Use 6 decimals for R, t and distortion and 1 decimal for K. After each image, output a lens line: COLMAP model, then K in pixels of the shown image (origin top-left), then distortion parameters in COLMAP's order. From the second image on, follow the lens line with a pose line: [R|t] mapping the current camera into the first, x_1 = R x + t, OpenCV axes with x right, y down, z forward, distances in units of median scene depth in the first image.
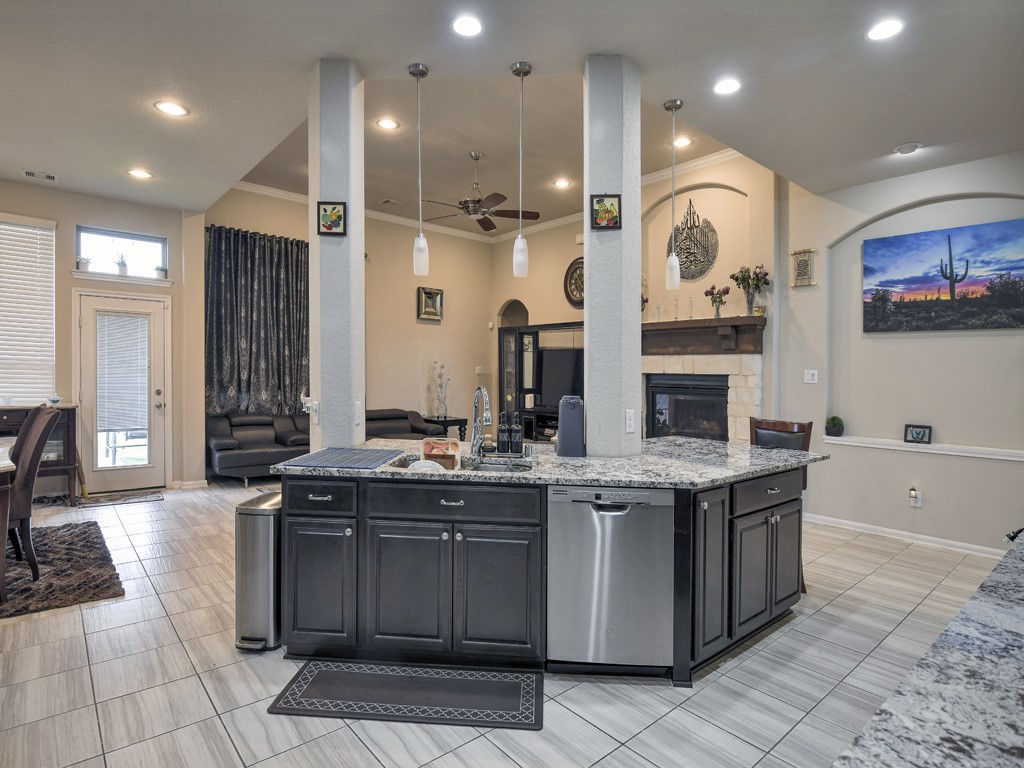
lens RADIAL K [[541.3, 0, 523.1], [0, 541.3, 379.3], [0, 0, 1]] dist [-0.013670, -0.001324]
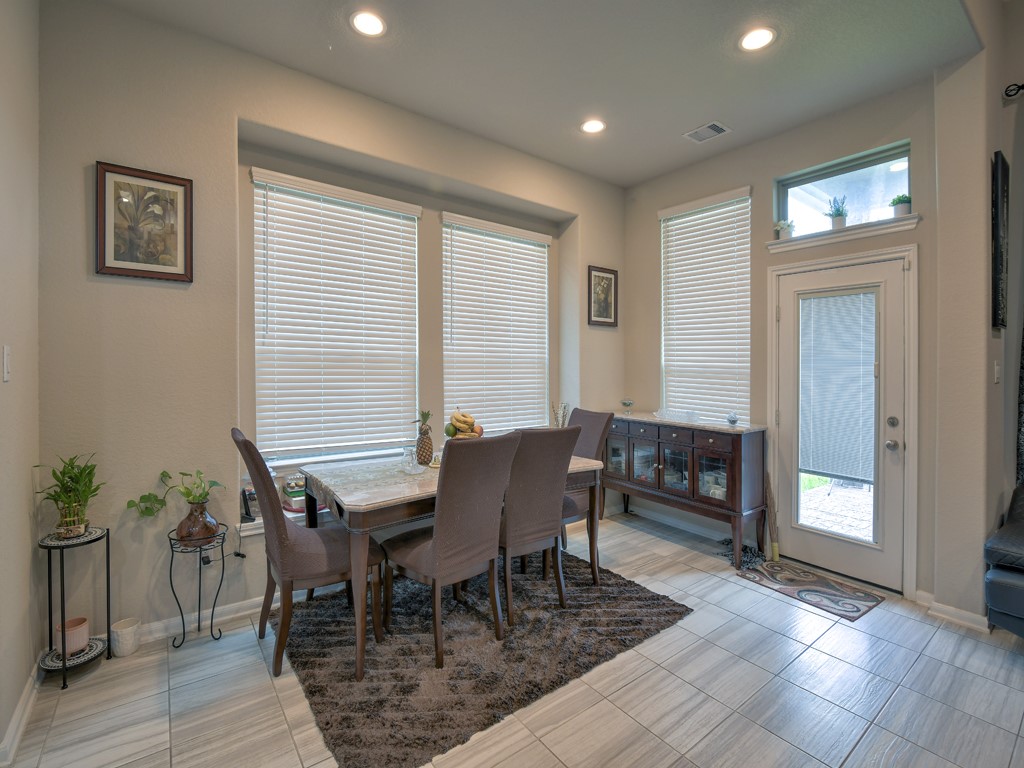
lens RADIAL K [[469.5, 0, 497.8], [0, 469.5, 374.0], [0, 0, 1]] dist [-0.014119, -0.001228]
pose [[-0.084127, -0.007234, -0.996429, -0.182908], [-0.023780, 0.999703, -0.005250, -0.013911], [0.996171, 0.023253, -0.084274, 0.708630]]
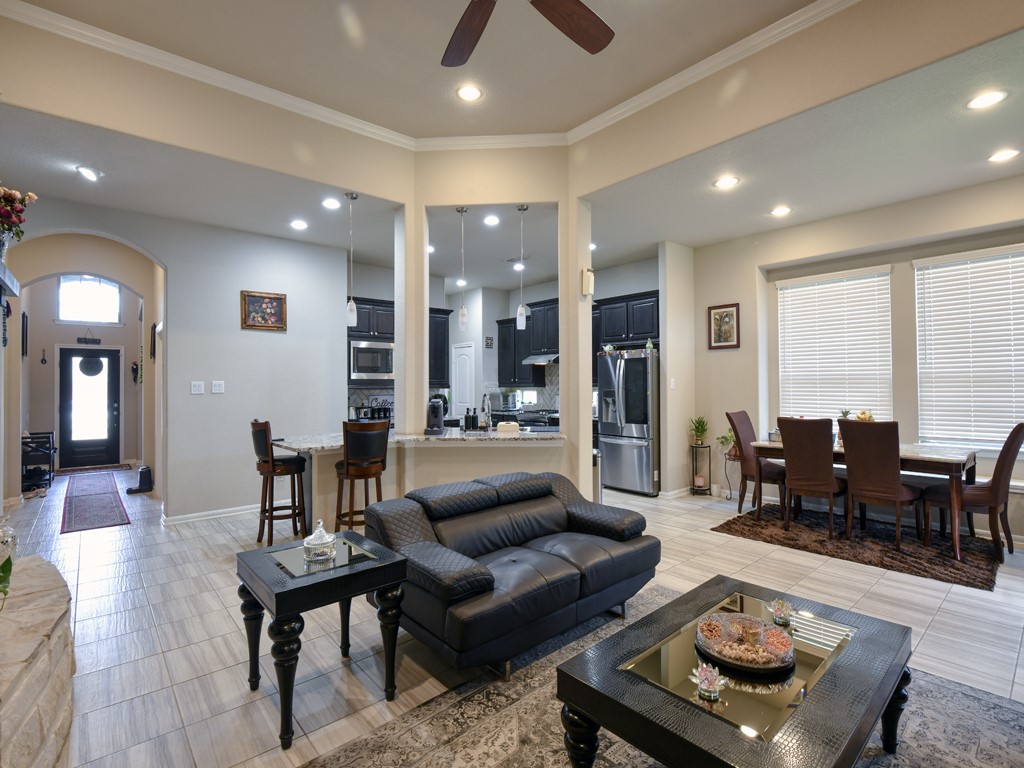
lens RADIAL K [[492.6, 0, 508.8], [0, 492.6, 380.0], [0, 0, 1]] dist [-0.008469, -0.005646]
pose [[-0.999848, -0.011264, 0.013328, -0.106917], [-0.011207, 0.999928, 0.004390, -0.024086], [-0.013377, 0.004240, -0.999902, 1.484344]]
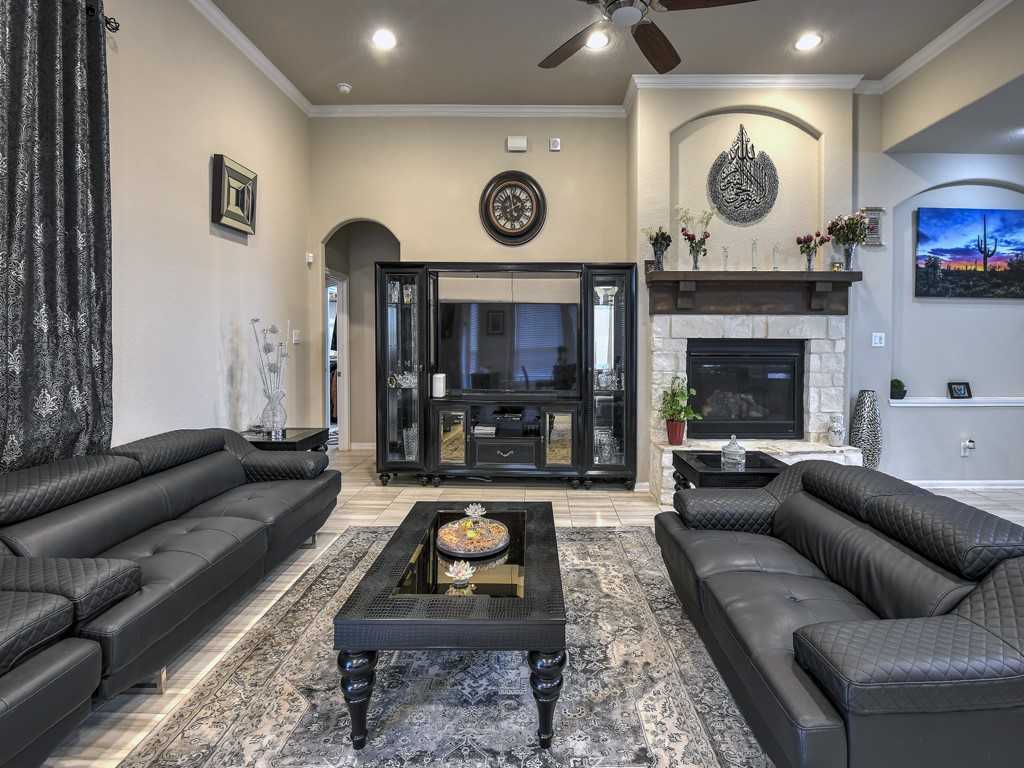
lens RADIAL K [[492.6, 0, 530.4], [0, 492.6, 349.8], [0, 0, 1]] dist [-0.008469, -0.005646]
pose [[0.670108, -0.028018, 0.741735, -0.528220], [0.017461, 0.999606, 0.021984, -0.017136], [-0.742058, -0.001780, 0.670333, 0.852638]]
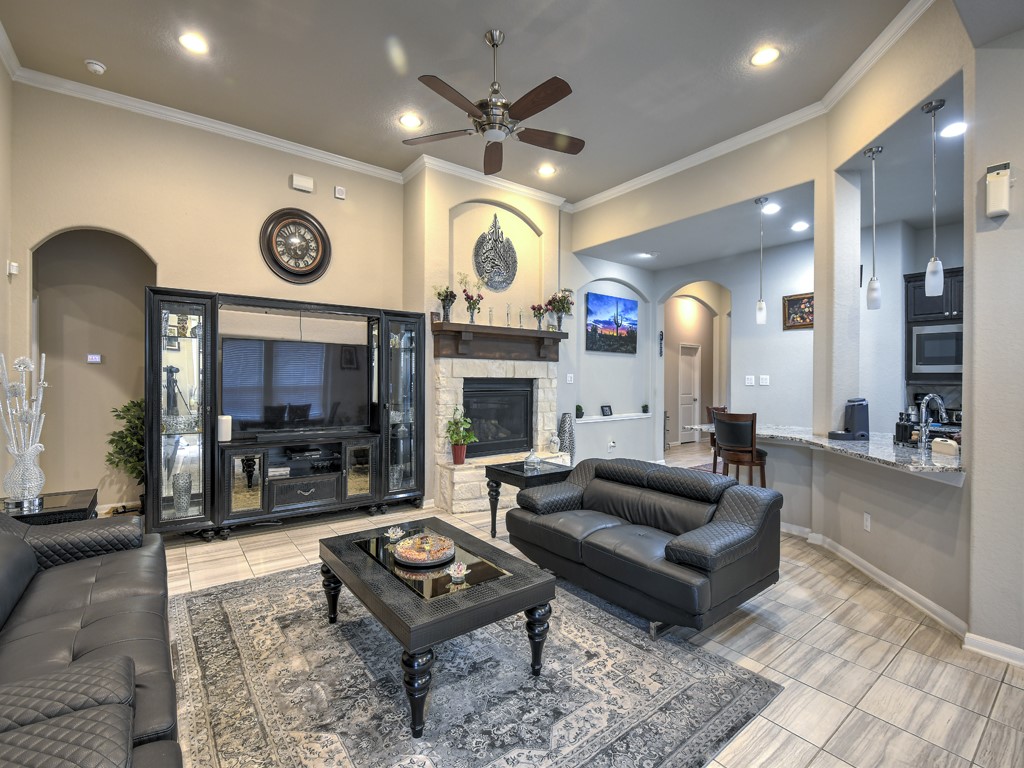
lens RADIAL K [[469.5, 0, 504.2], [0, 469.5, 378.1], [0, 0, 1]] dist [-0.014119, -0.001228]
pose [[0.083950, -0.017816, 0.996311, -0.706977], [0.007229, 0.999825, 0.017269, -0.028716], [-0.996444, 0.005753, 0.084064, 1.044083]]
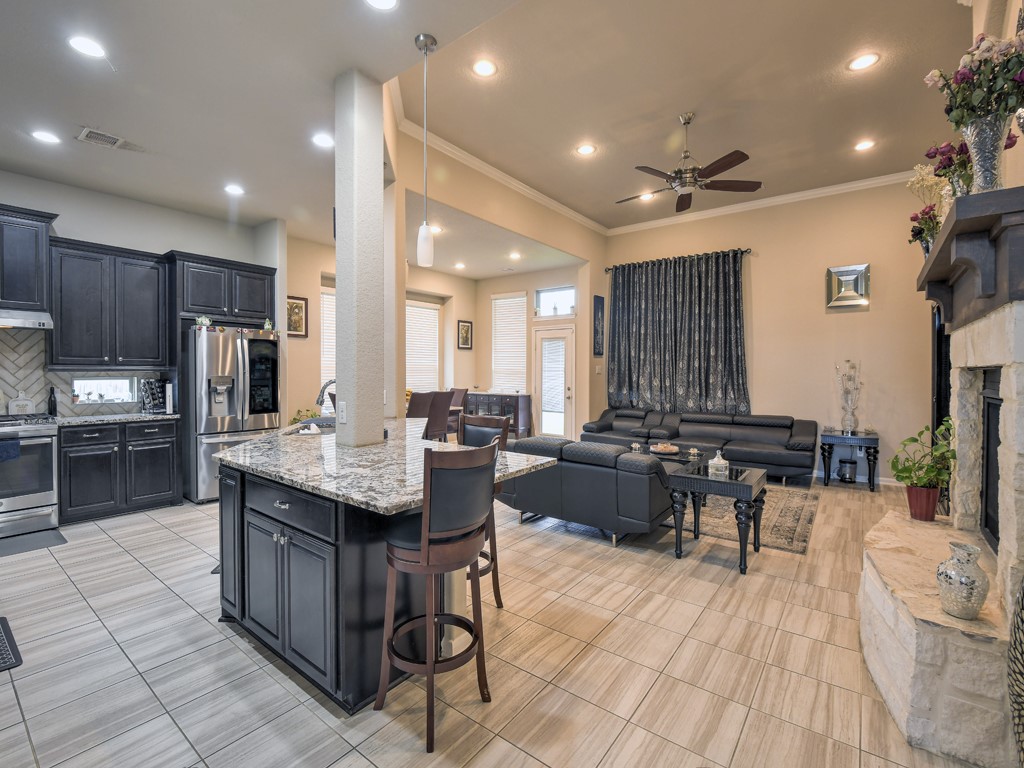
lens RADIAL K [[469.5, 0, 501.6], [0, 469.5, 379.5], [0, 0, 1]] dist [-0.014119, -0.001228]
pose [[0.189664, -0.000866, -0.981849, 0.656456], [-0.012650, 0.999914, -0.003326, 0.005957], [0.981768, 0.013051, 0.189636, 0.631853]]
